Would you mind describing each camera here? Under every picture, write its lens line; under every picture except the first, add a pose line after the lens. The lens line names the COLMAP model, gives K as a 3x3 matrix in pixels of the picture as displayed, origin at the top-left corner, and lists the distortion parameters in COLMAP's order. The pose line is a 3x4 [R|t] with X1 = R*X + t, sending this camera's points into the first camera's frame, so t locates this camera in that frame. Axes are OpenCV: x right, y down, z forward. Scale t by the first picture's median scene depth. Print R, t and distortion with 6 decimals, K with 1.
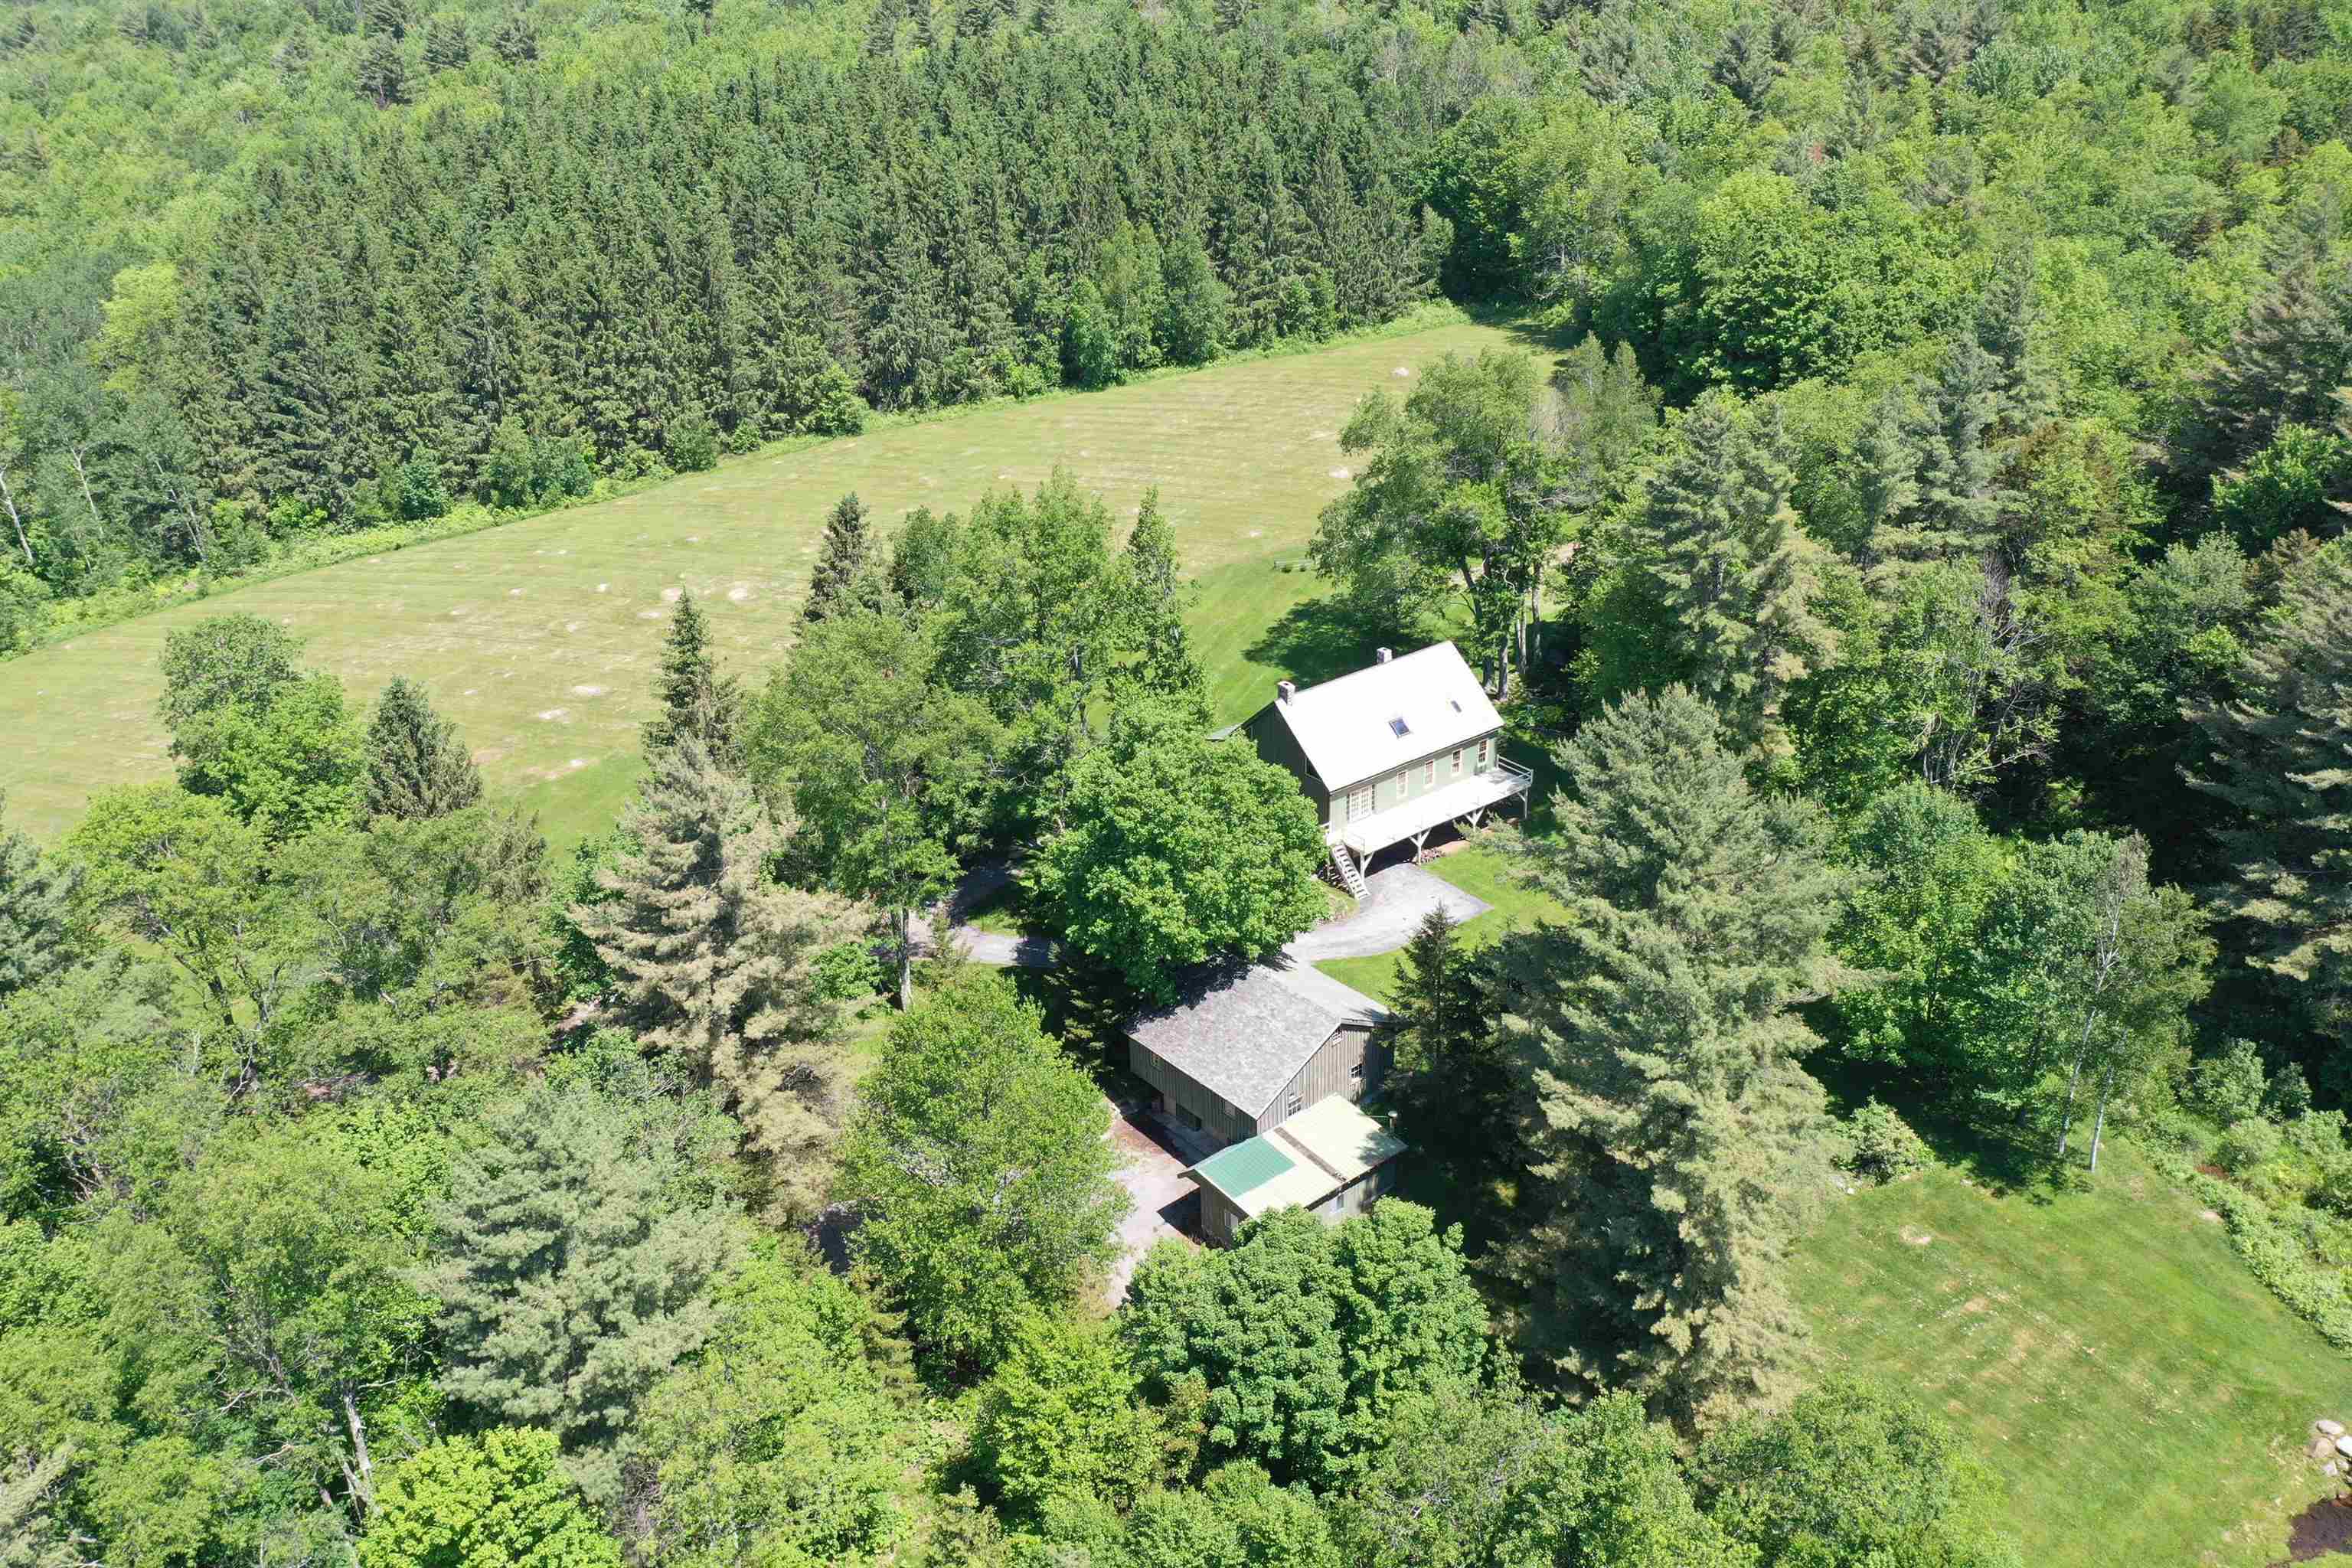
lens RADIAL K [[1891.2, 0, 1168.5], [0, 1891.2, 769.9], [0, 0, 1]] dist [0.010188, -0.011333]
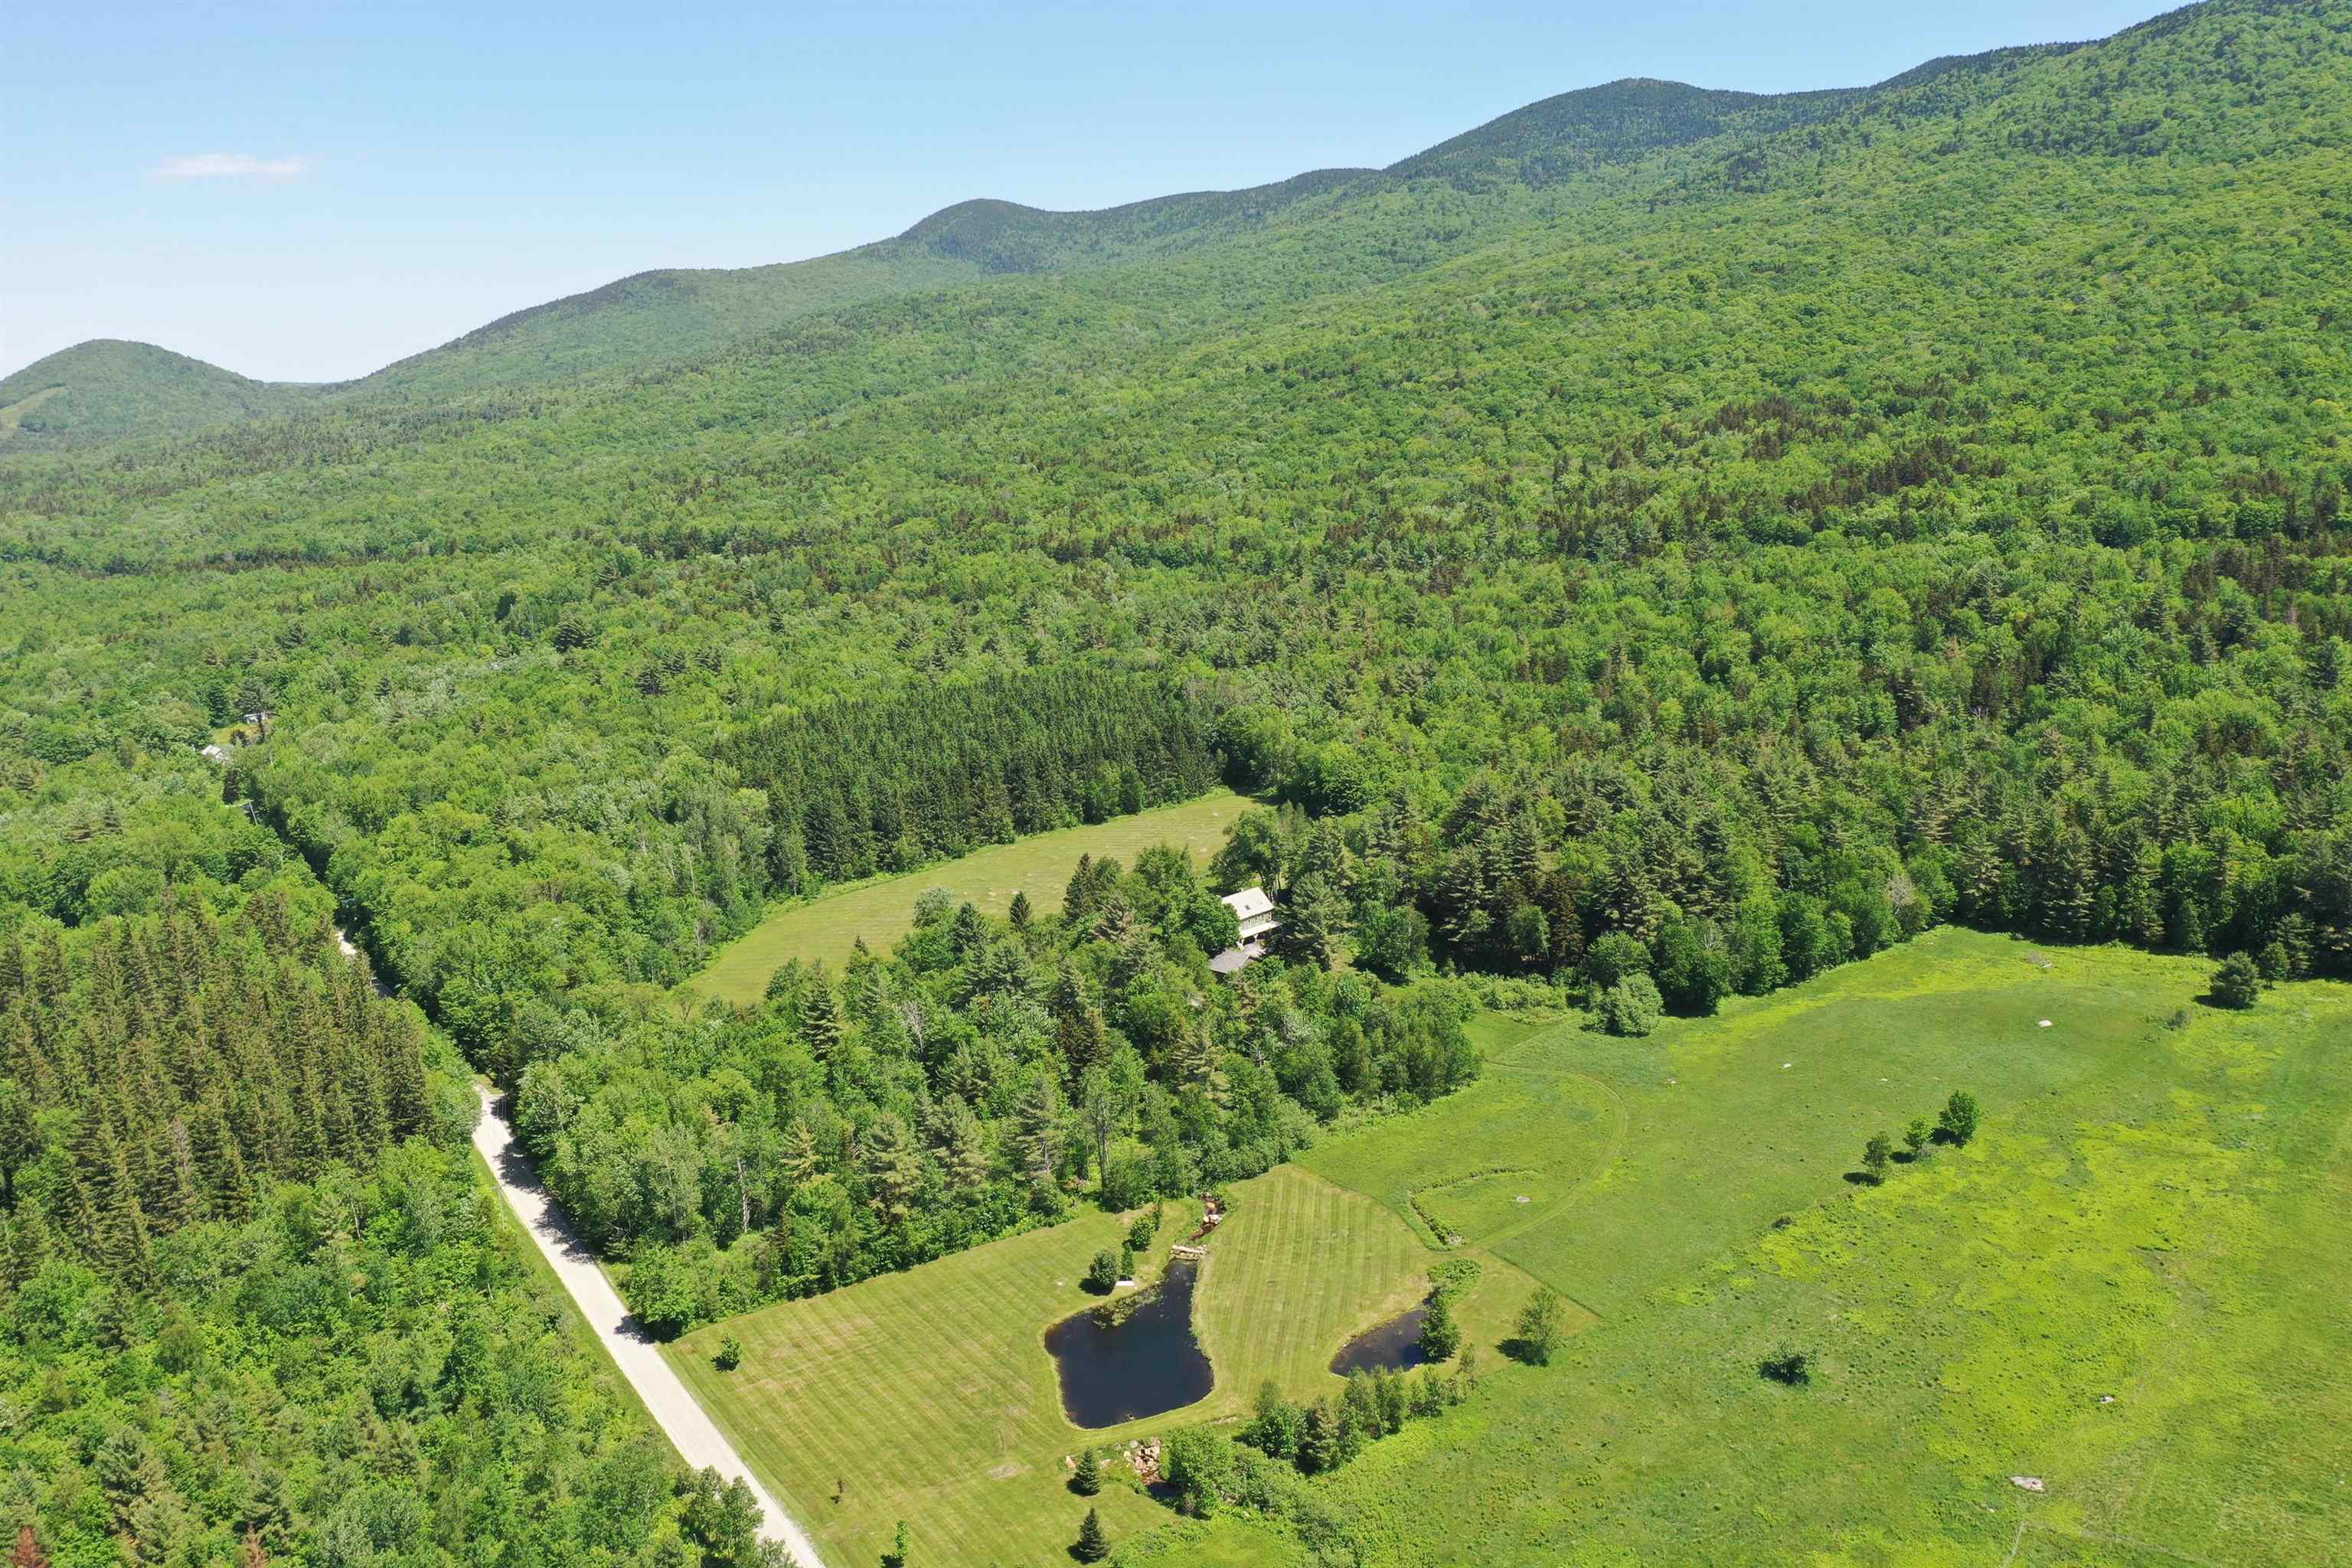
lens RADIAL K [[1891.2, 0, 1177.2], [0, 1891.2, 783.0], [0, 0, 1]] dist [0.010188, -0.011333]
pose [[0.985162, -0.022572, 0.170135, -0.416766], [0.060367, 0.973541, -0.220396, 0.357820], [-0.160658, 0.227396, 0.960458, -1.688829]]
